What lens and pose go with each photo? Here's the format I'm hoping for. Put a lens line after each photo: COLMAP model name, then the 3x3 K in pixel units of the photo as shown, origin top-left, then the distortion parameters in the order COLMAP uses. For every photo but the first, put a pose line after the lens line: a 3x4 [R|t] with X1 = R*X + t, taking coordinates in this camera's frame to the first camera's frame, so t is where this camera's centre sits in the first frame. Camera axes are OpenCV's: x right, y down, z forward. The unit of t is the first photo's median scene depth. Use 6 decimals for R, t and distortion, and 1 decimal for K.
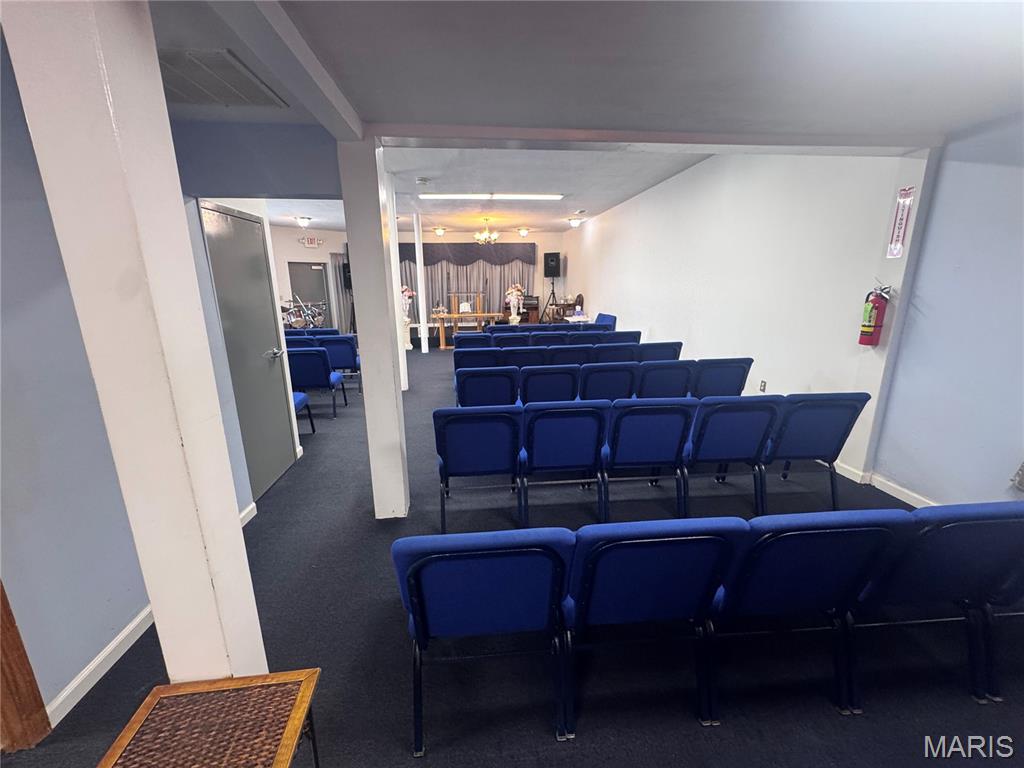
lens RADIAL K [[411.1, 0, 511.9], [0, 411.1, 381.5], [0, 0, 1]] dist [-0.000645, 0.000321]
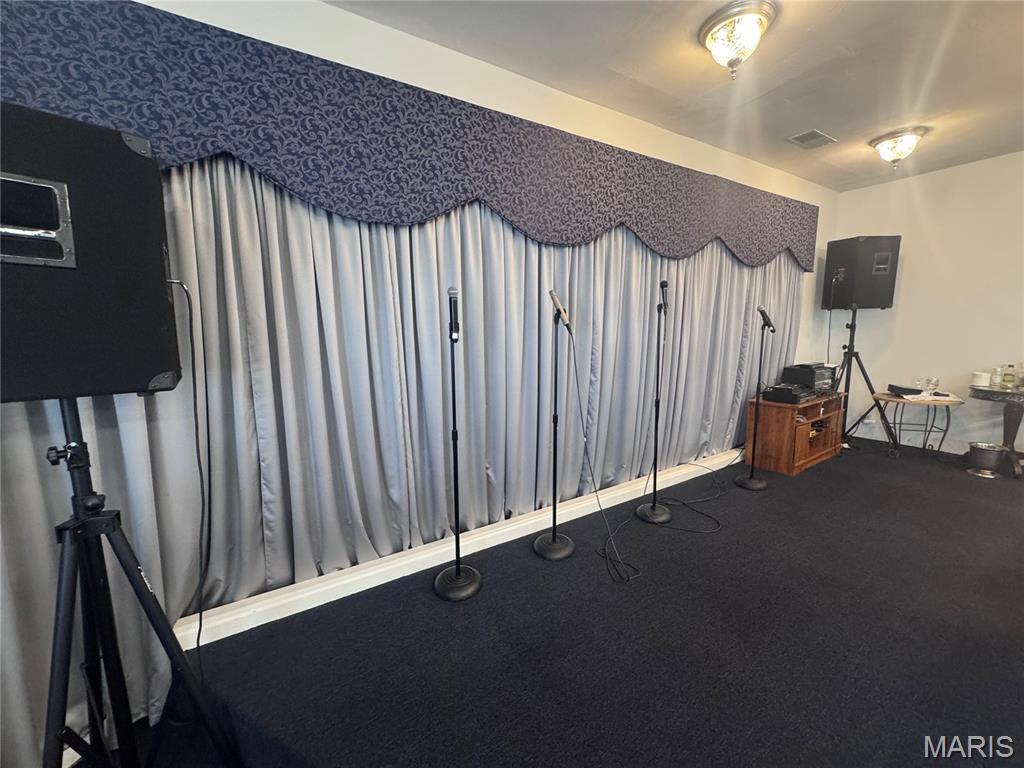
lens RADIAL K [[411.1, 0, 517.7], [0, 411.1, 378.0], [0, 0, 1]] dist [-0.000645, 0.000321]
pose [[0.899944, -0.059901, 0.431871, -0.359469], [0.112312, 0.988940, -0.096872, -0.222794], [-0.421291, 0.135684, 0.896718, 0.935509]]
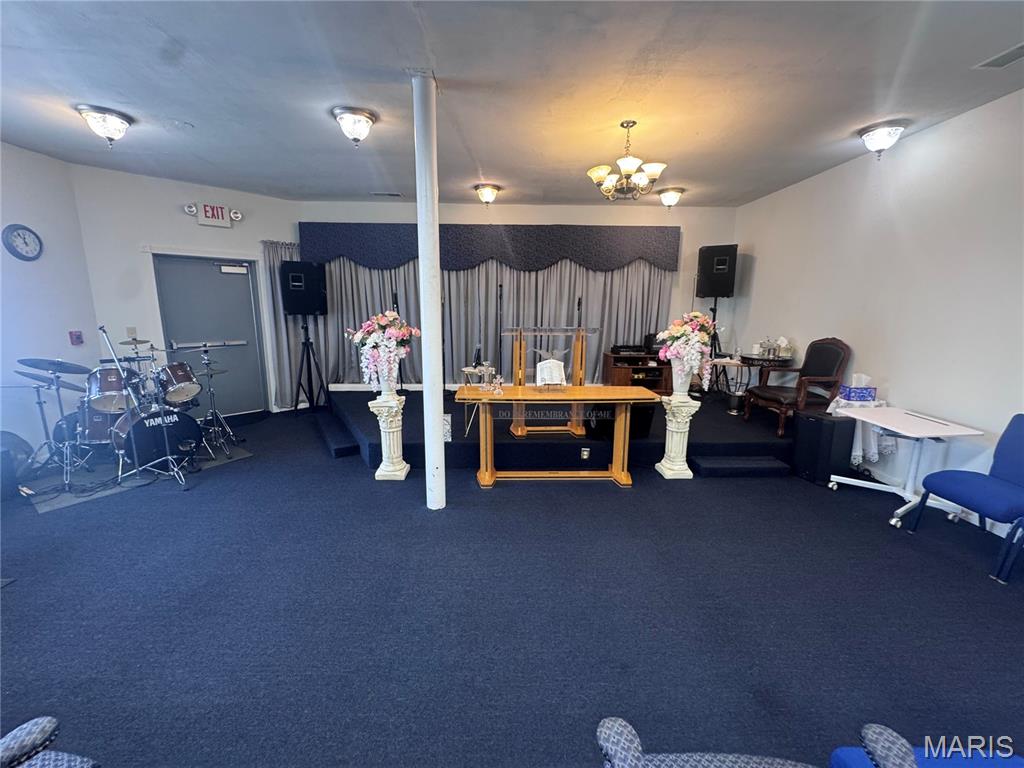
lens RADIAL K [[411.1, 0, 513.0], [0, 411.1, 382.4], [0, 0, 1]] dist [-0.000645, 0.000321]
pose [[0.996455, 0.030940, -0.078233, -0.109644], [-0.035231, 0.997916, -0.054068, -0.137590], [0.076397, 0.056633, 0.995468, 0.583457]]
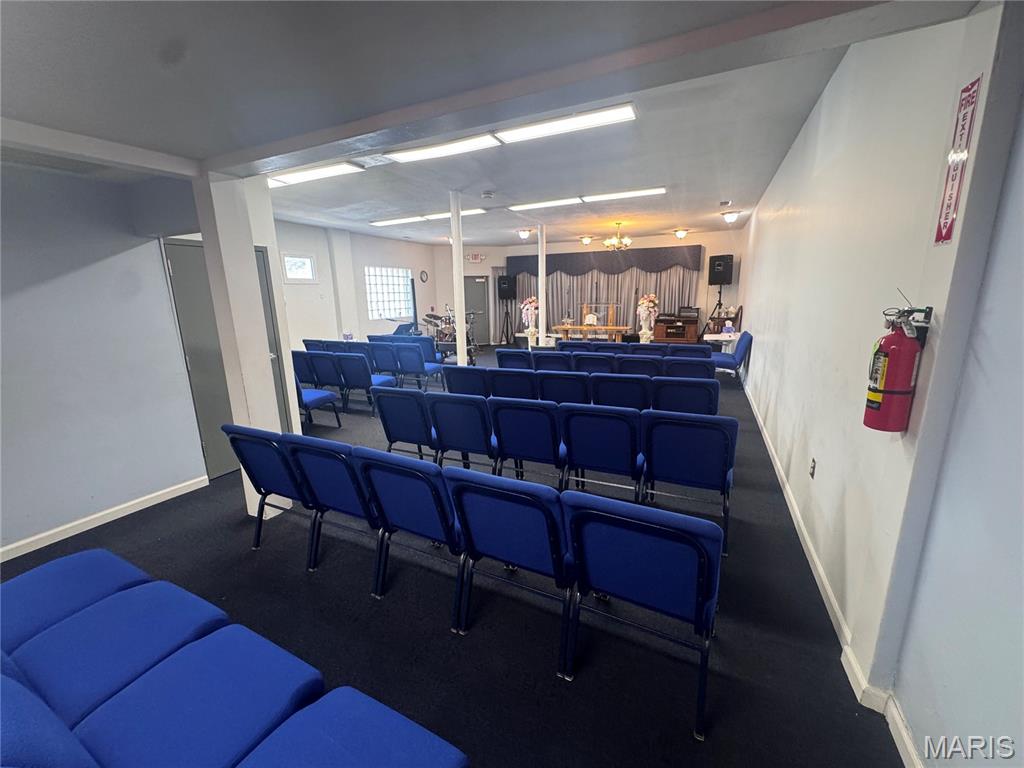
lens RADIAL K [[411.1, 0, 512.4], [0, 411.1, 383.1], [0, 0, 1]] dist [-0.000645, 0.000321]
pose [[0.857592, 0.103066, -0.503898, 0.203646], [-0.110449, 0.993764, 0.015288, -0.027939], [0.502332, 0.042544, 0.863628, 0.097807]]
